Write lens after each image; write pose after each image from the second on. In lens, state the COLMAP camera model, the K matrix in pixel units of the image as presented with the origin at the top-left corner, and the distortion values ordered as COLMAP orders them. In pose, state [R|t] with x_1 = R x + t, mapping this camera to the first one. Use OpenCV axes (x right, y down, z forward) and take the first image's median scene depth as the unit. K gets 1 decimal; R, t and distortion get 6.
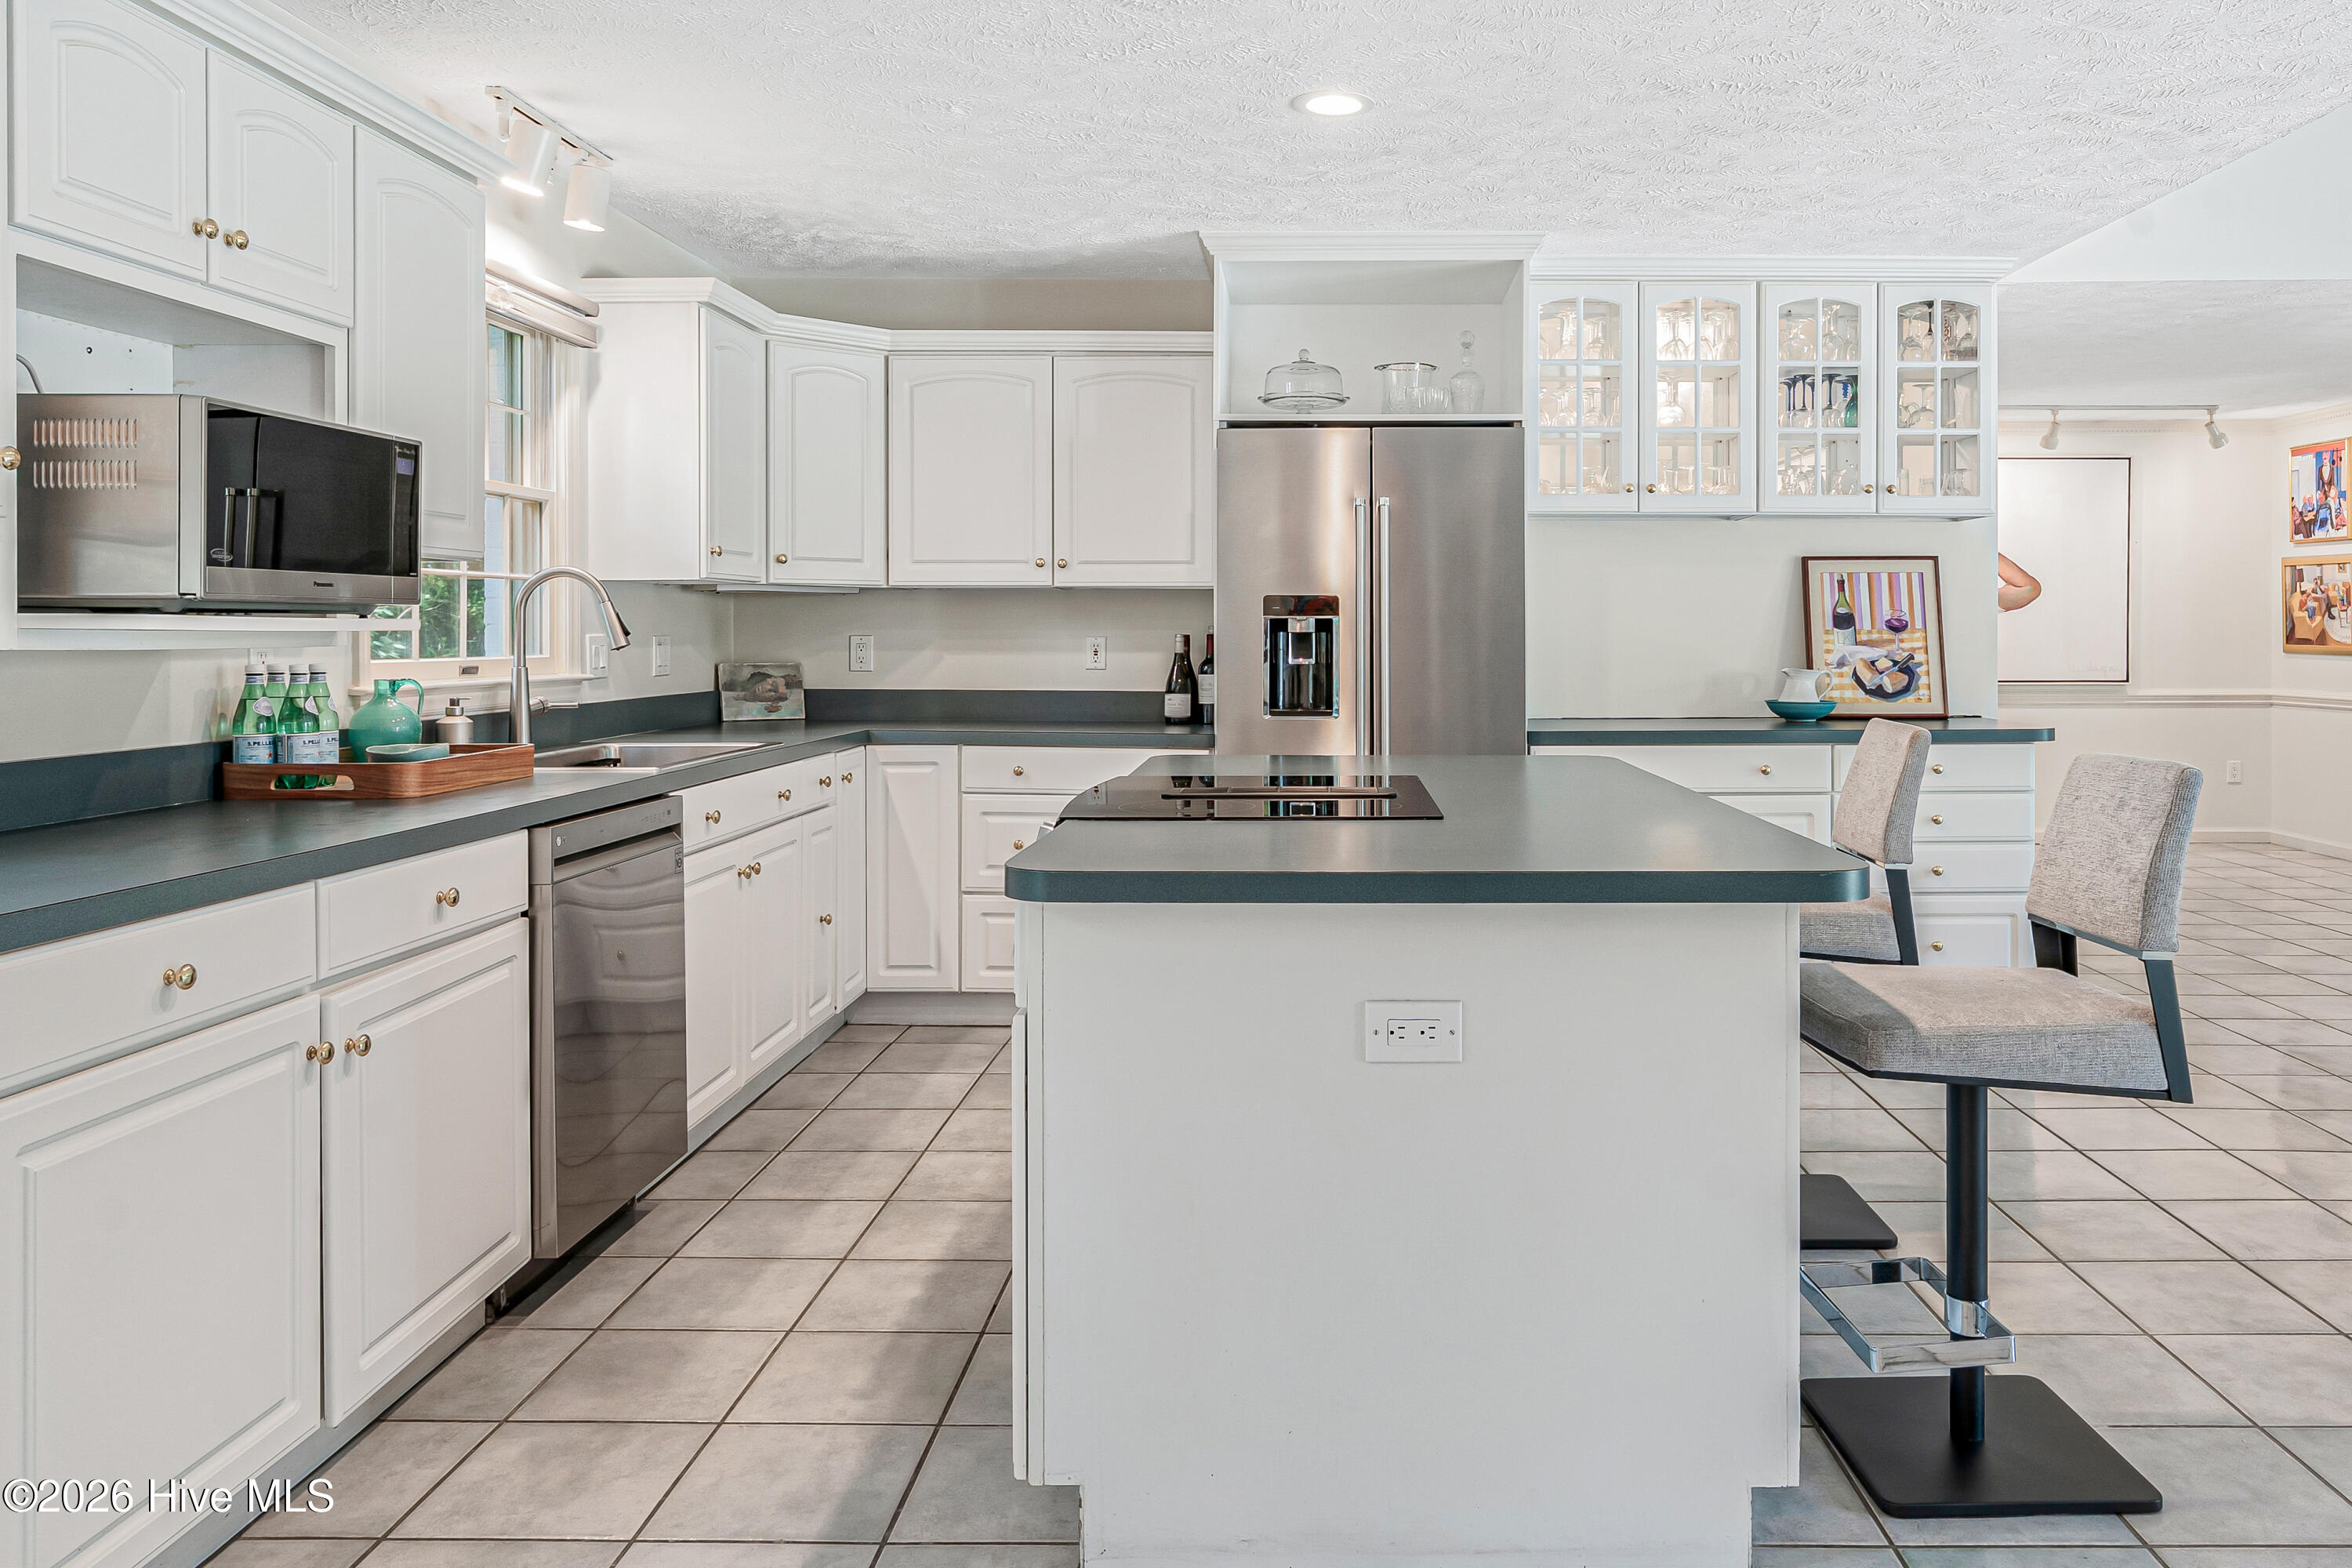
lens RADIAL K [[1669.2, 0, 1332.5], [0, 1669.2, 620.7], [0, 0, 1]] dist [0.003970, 0.004157]
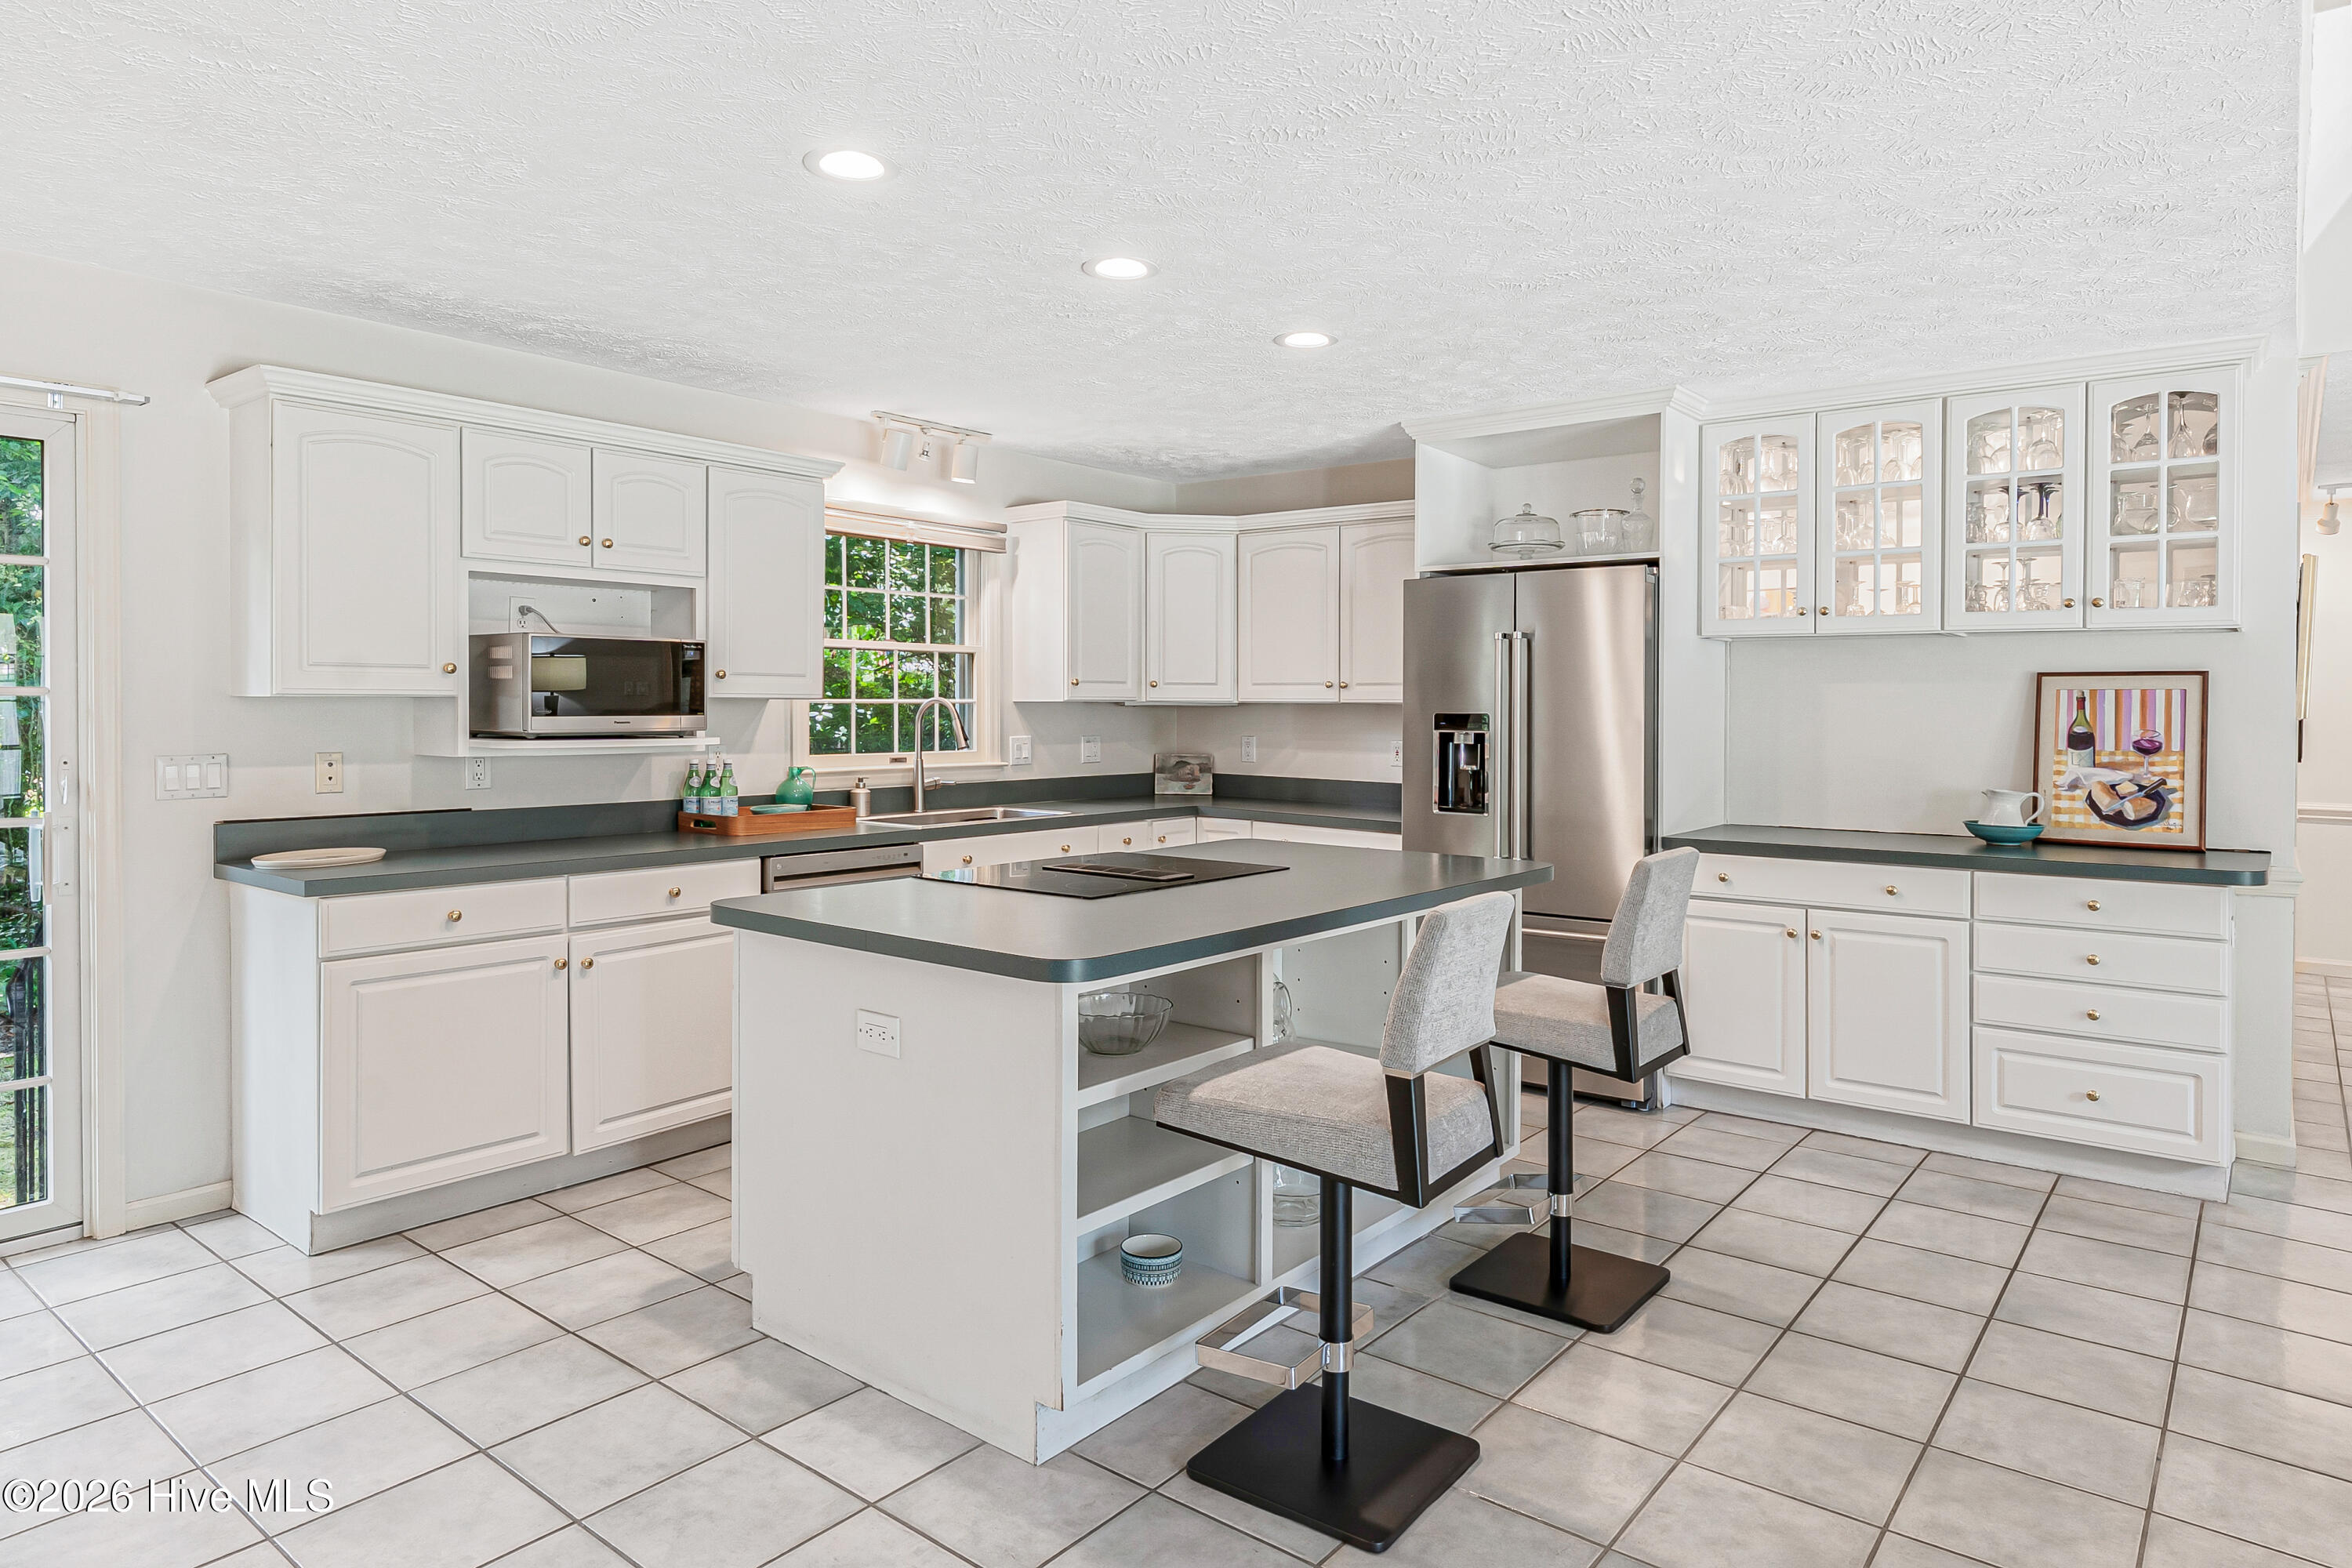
lens RADIAL K [[1405.1, 0, 1206.8], [0, 1405.1, 704.9], [0, 0, 1]] dist [0.007857, 0.000083]
pose [[0.784366, 0.005214, -0.620276, 0.457823], [-0.002200, 0.999982, 0.005625, -0.026153], [0.620294, -0.003047, 0.784363, 0.077204]]
